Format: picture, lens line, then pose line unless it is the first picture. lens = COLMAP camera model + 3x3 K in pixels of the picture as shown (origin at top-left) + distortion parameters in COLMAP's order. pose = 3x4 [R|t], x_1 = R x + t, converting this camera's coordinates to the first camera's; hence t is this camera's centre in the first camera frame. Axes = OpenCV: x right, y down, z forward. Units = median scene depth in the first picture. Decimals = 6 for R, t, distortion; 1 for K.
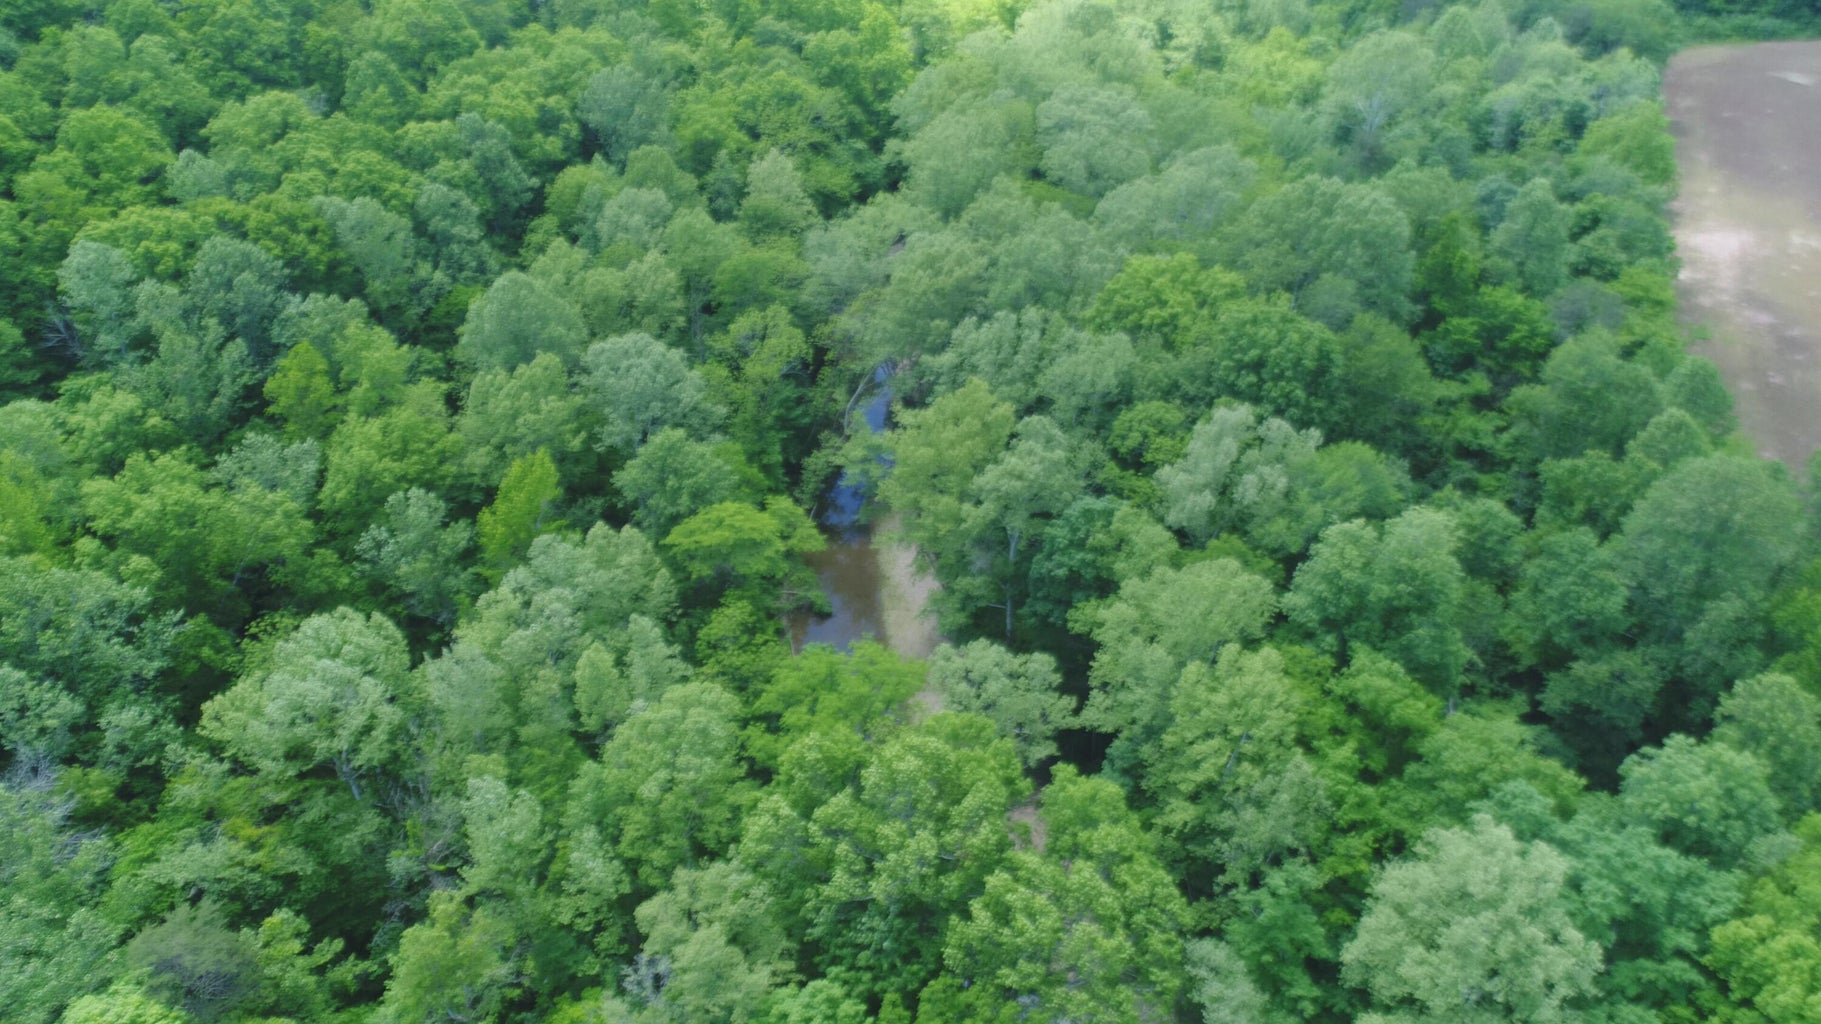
lens RADIAL K [[1274.1, 0, 914.9], [0, 1274.1, 517.0], [0, 0, 1]] dist [0.000401, 0.001039]
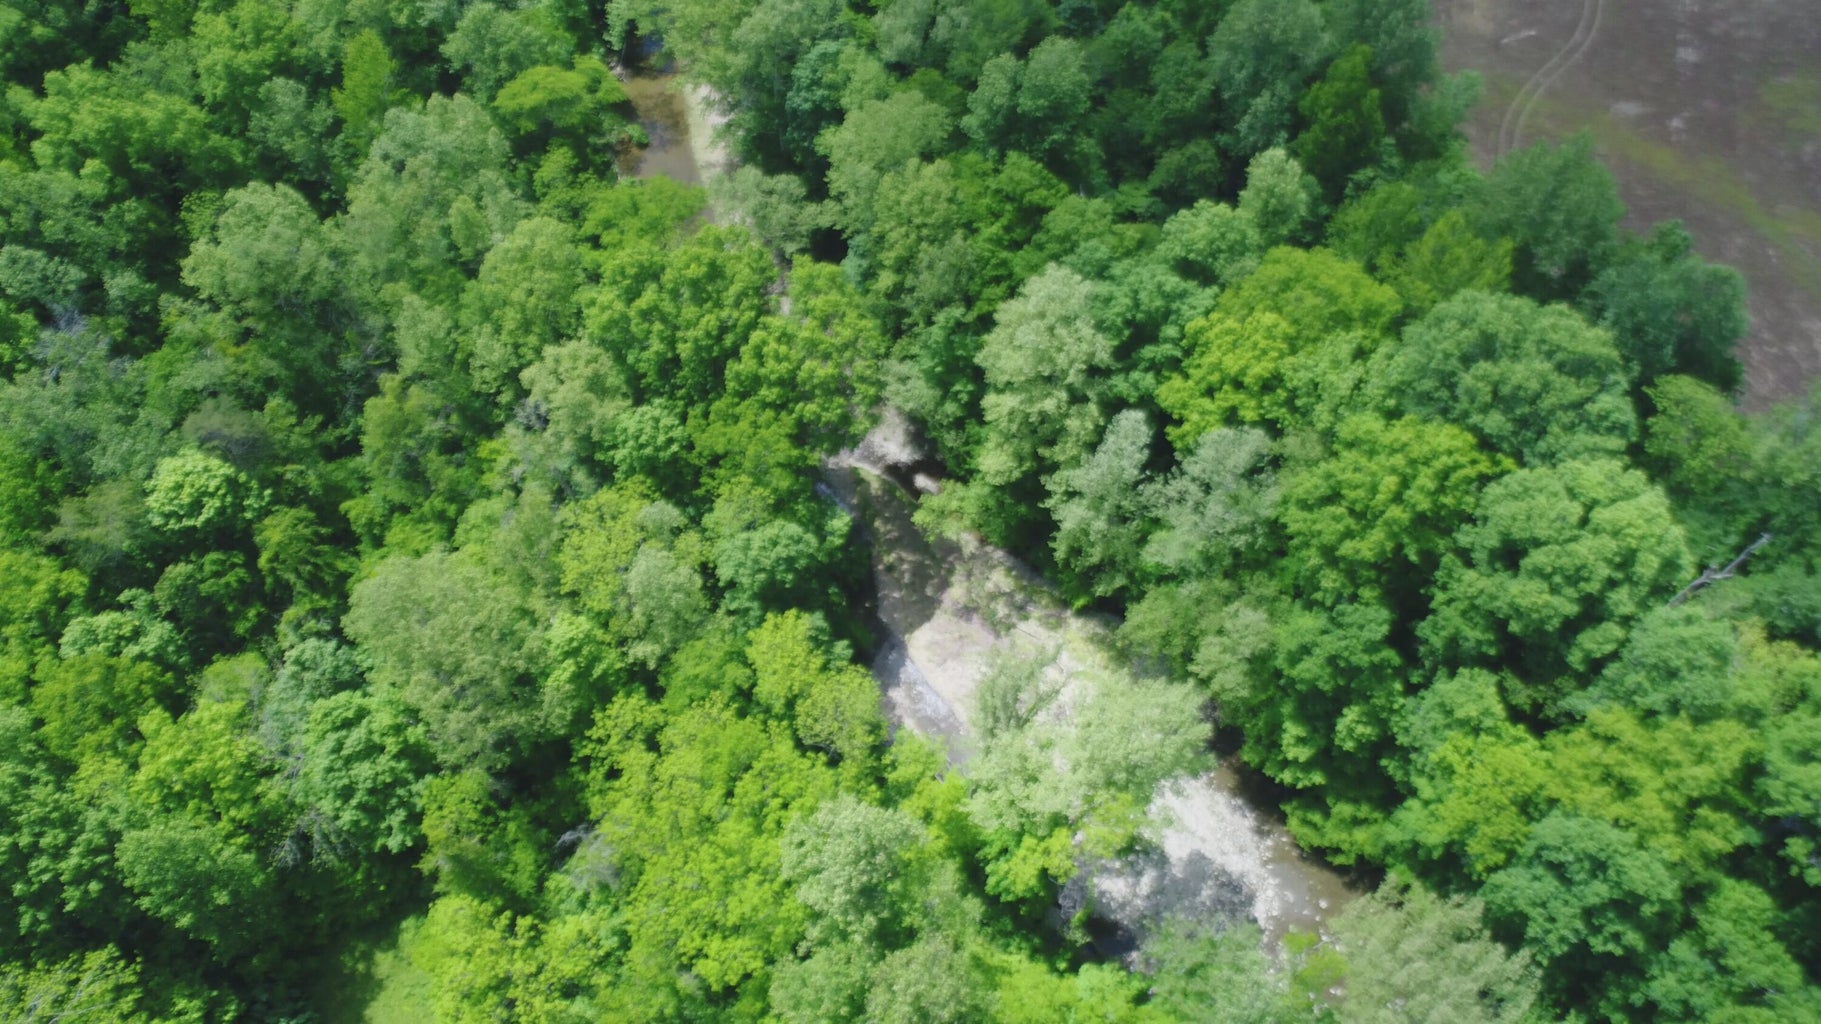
lens RADIAL K [[1274.1, 0, 898.6], [0, 1274.1, 519.7], [0, 0, 1]] dist [0.000401, 0.001039]
pose [[0.993030, -0.098745, 0.064349, 0.101069], [0.066626, 0.920670, 0.384614, -0.076037], [-0.097223, -0.377646, 0.920832, -0.448042]]
